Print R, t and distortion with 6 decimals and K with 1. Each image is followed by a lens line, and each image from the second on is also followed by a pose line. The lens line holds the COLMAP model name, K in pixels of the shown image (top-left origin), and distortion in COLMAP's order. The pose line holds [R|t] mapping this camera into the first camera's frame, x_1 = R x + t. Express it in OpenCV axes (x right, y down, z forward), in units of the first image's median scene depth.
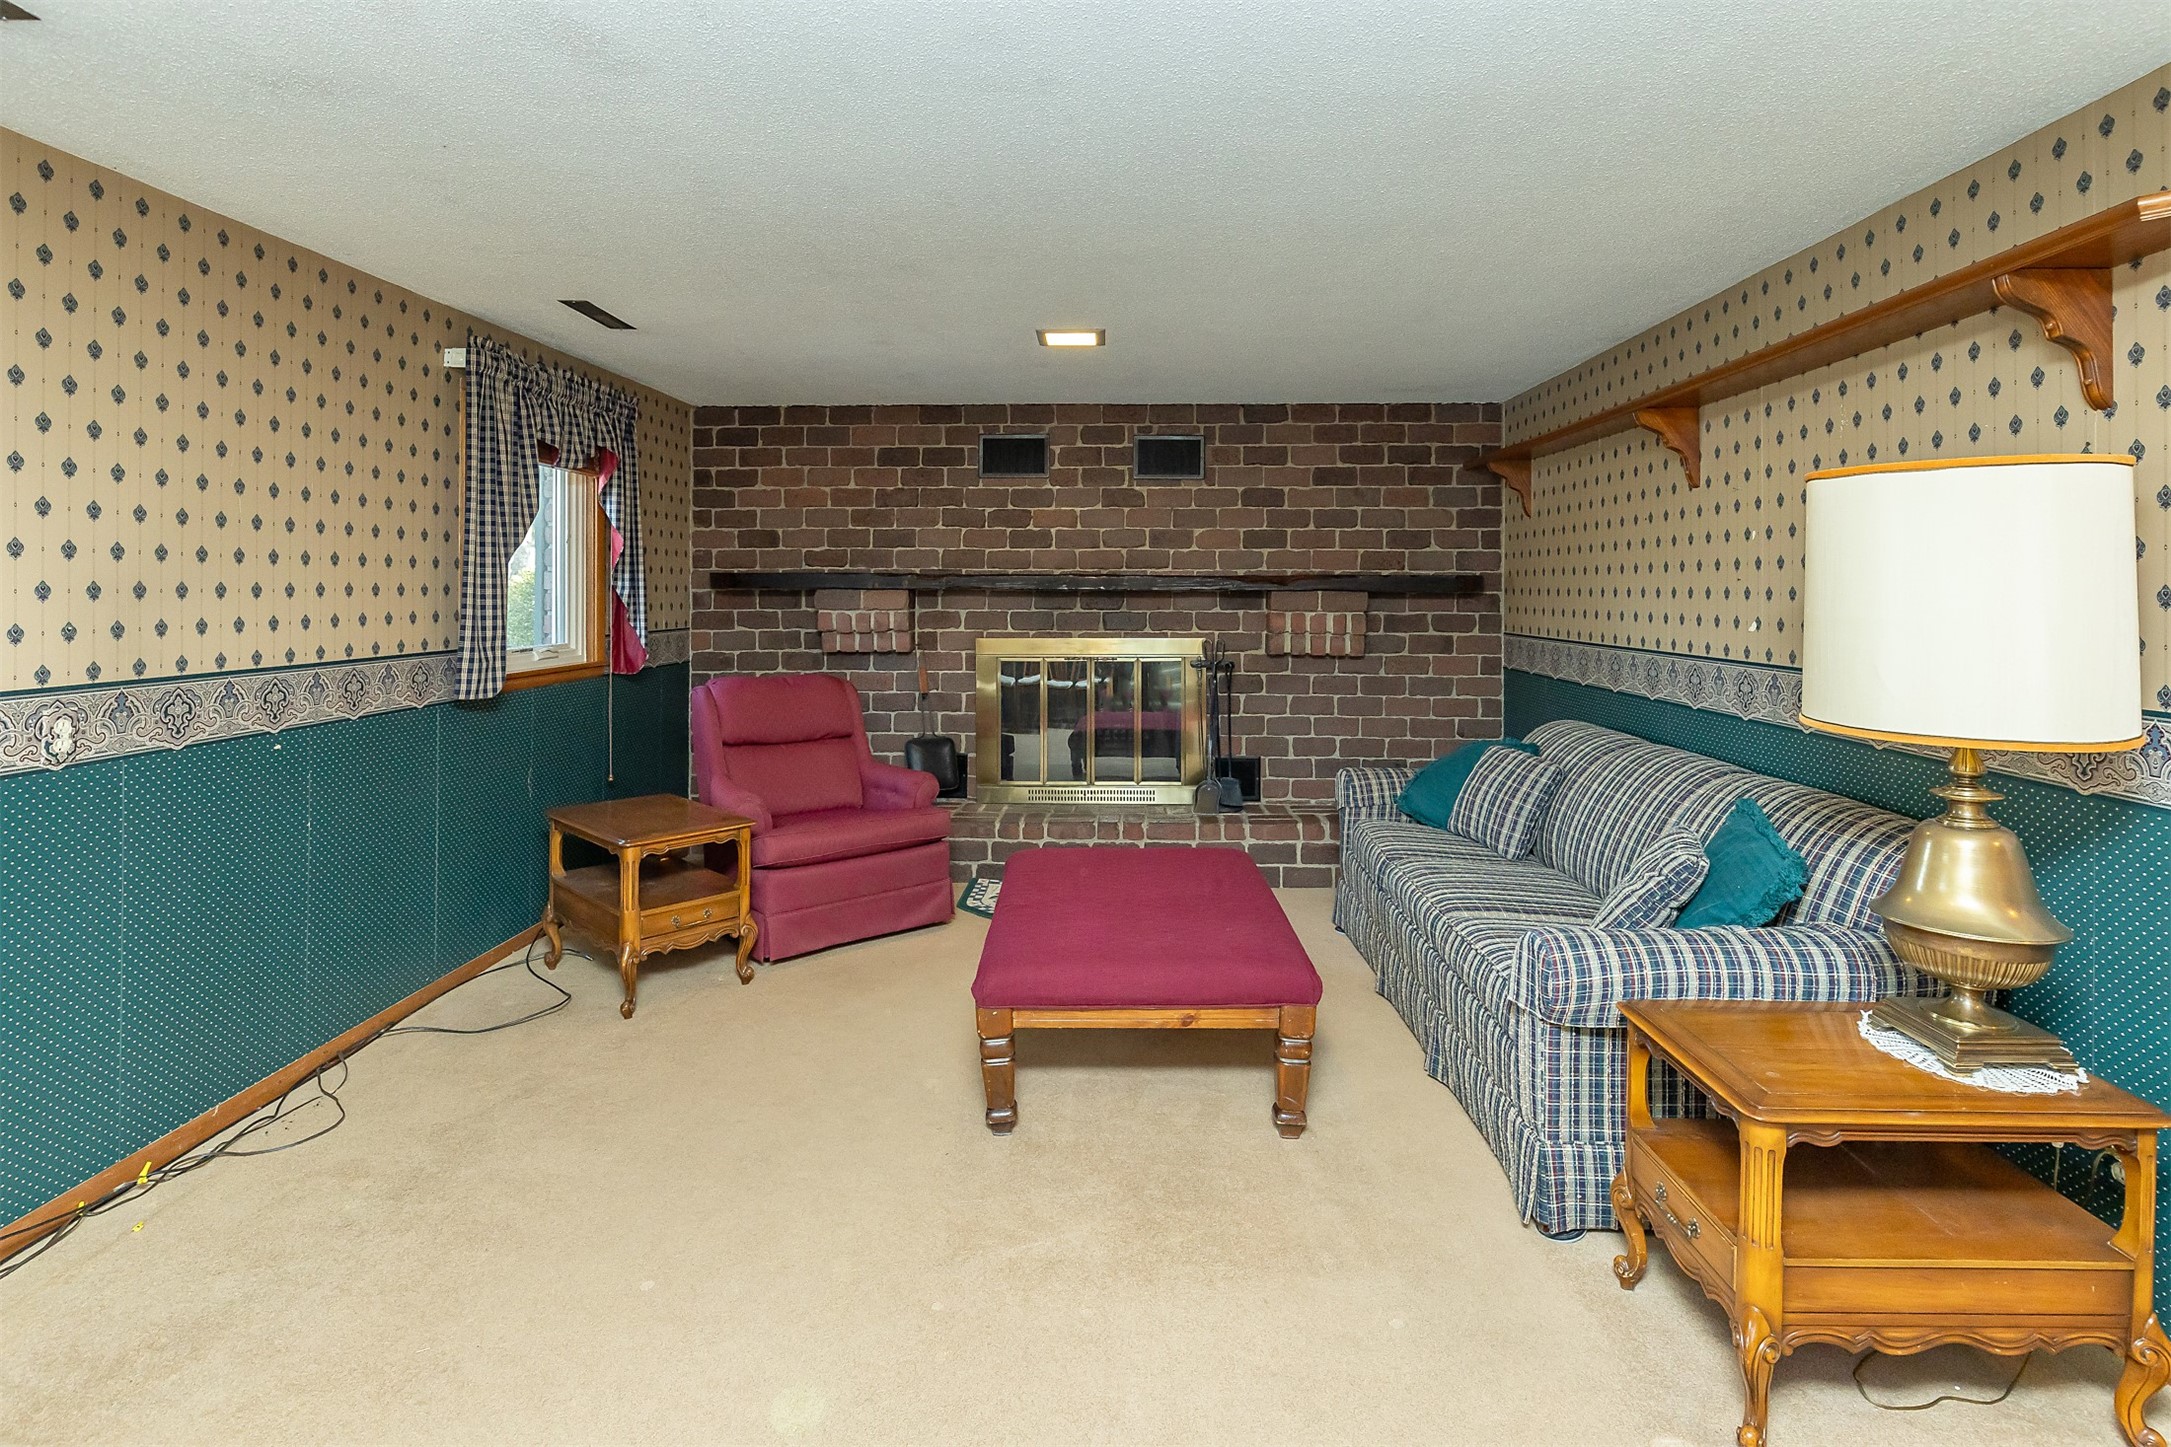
lens RADIAL K [[1064.8, 0, 1078.1], [0, 1064.8, 587.7], [0, 0, 1]] dist [-0.000631, -0.004164]
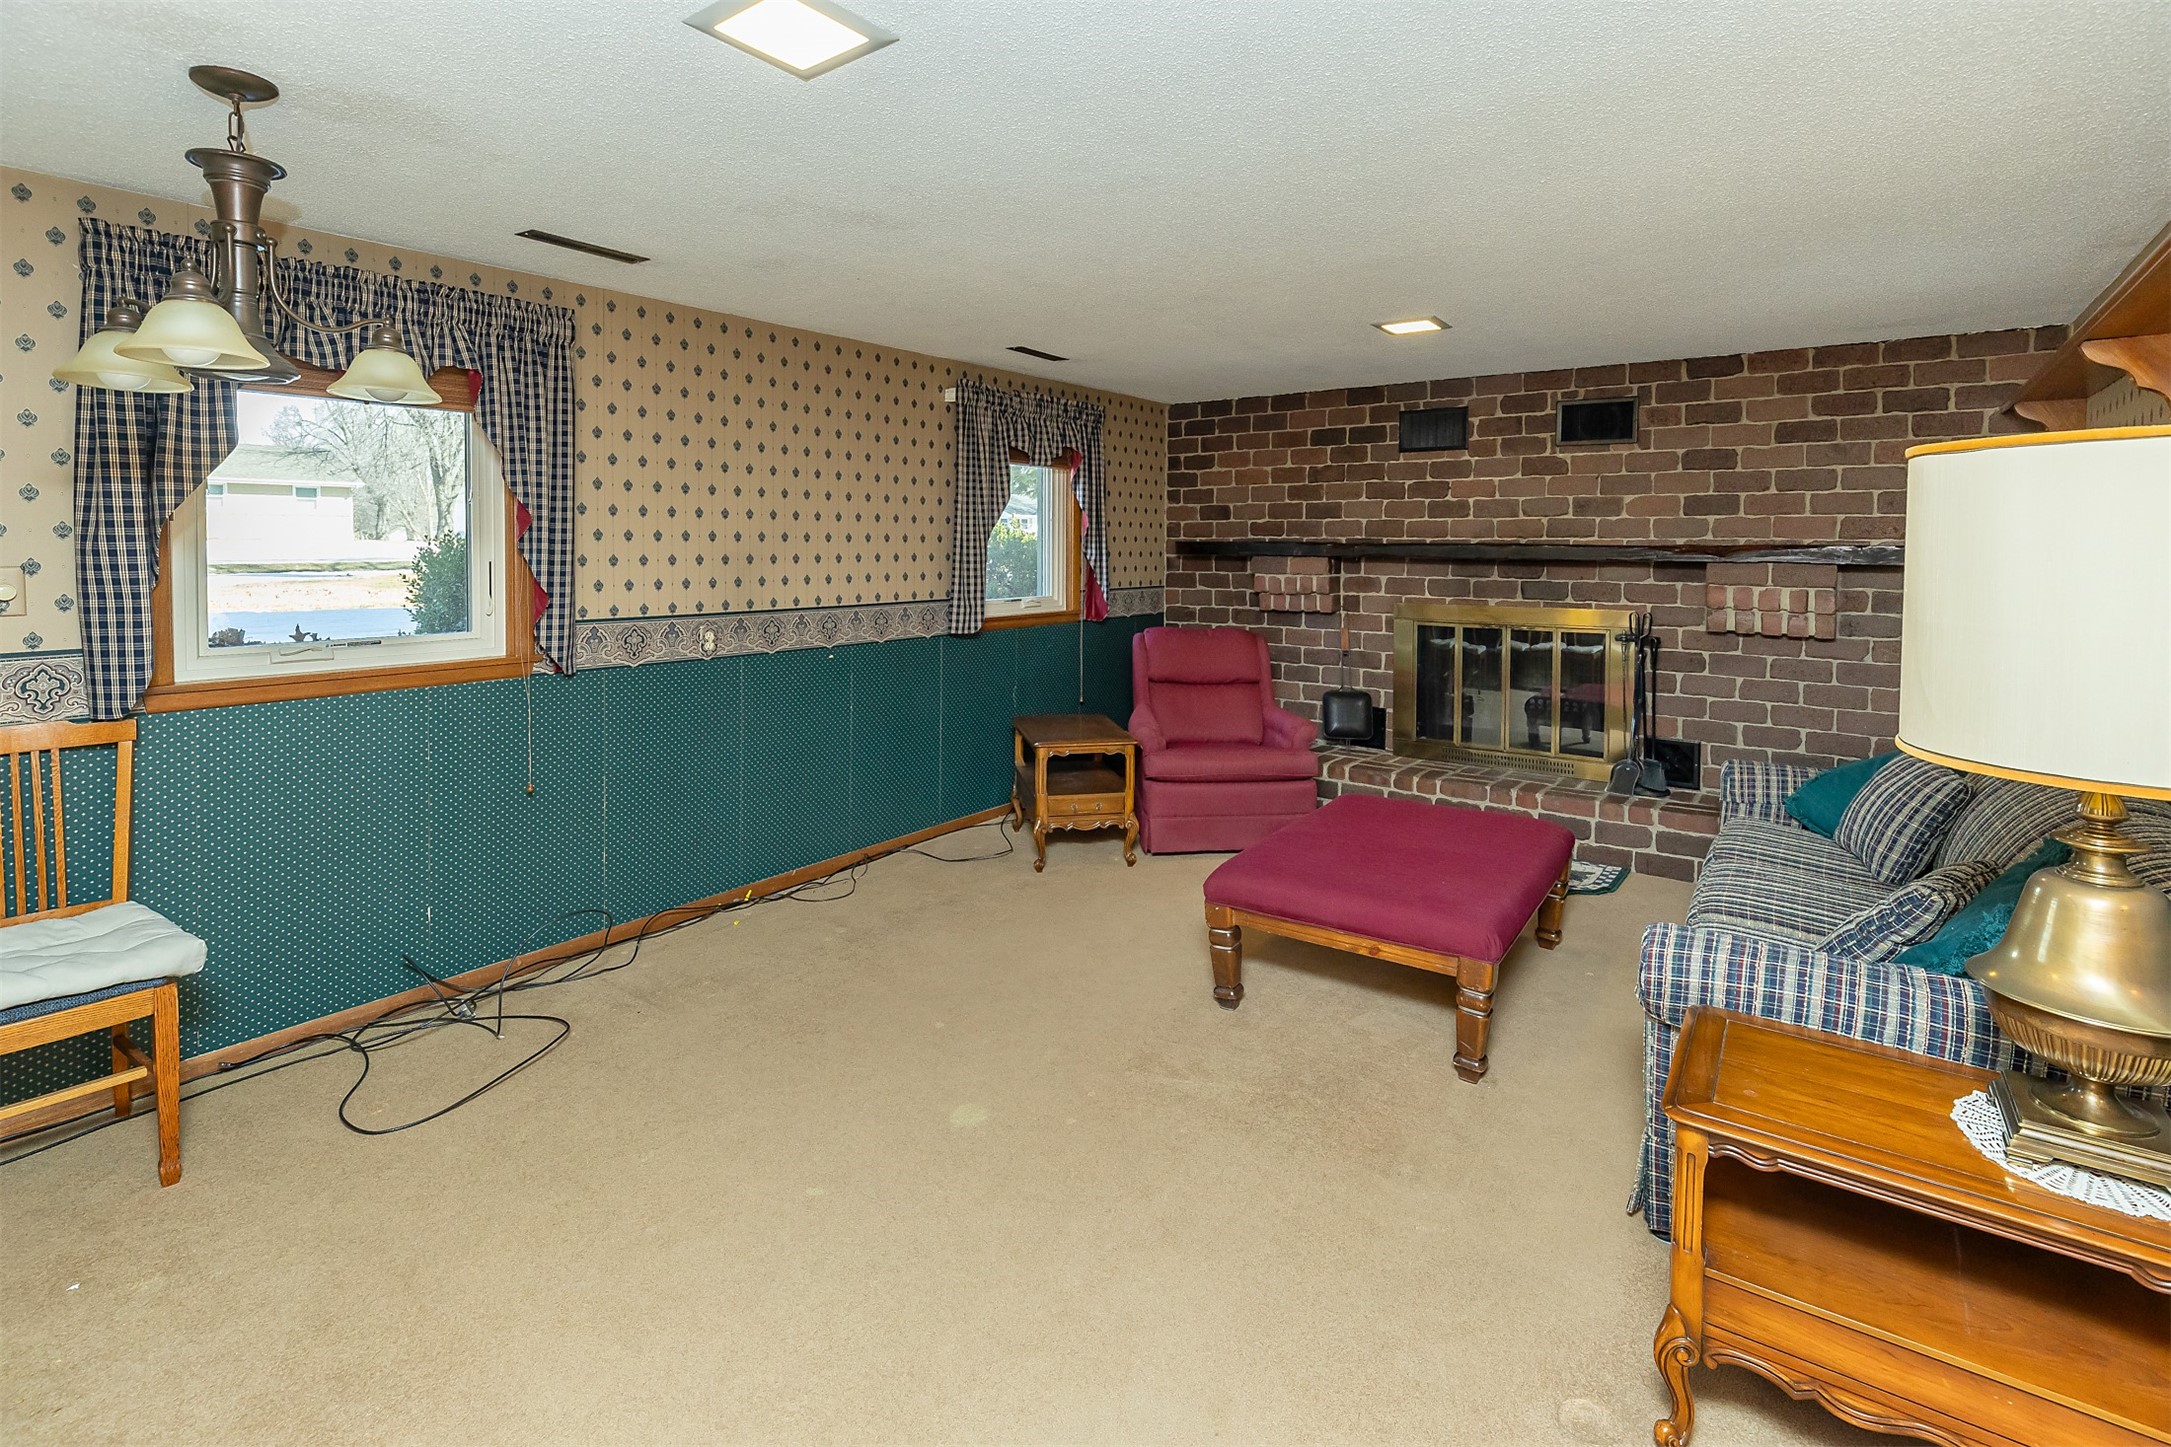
lens RADIAL K [[1018.1, 0, 1078.8], [0, 1018.1, 571.7], [0, 0, 1]] dist [0.005456, -0.000069]
pose [[0.827484, 0.017826, -0.561207, 0.221018], [-0.002942, 0.999620, 0.027413, -0.011024], [0.561482, -0.021033, 0.827221, -0.028939]]
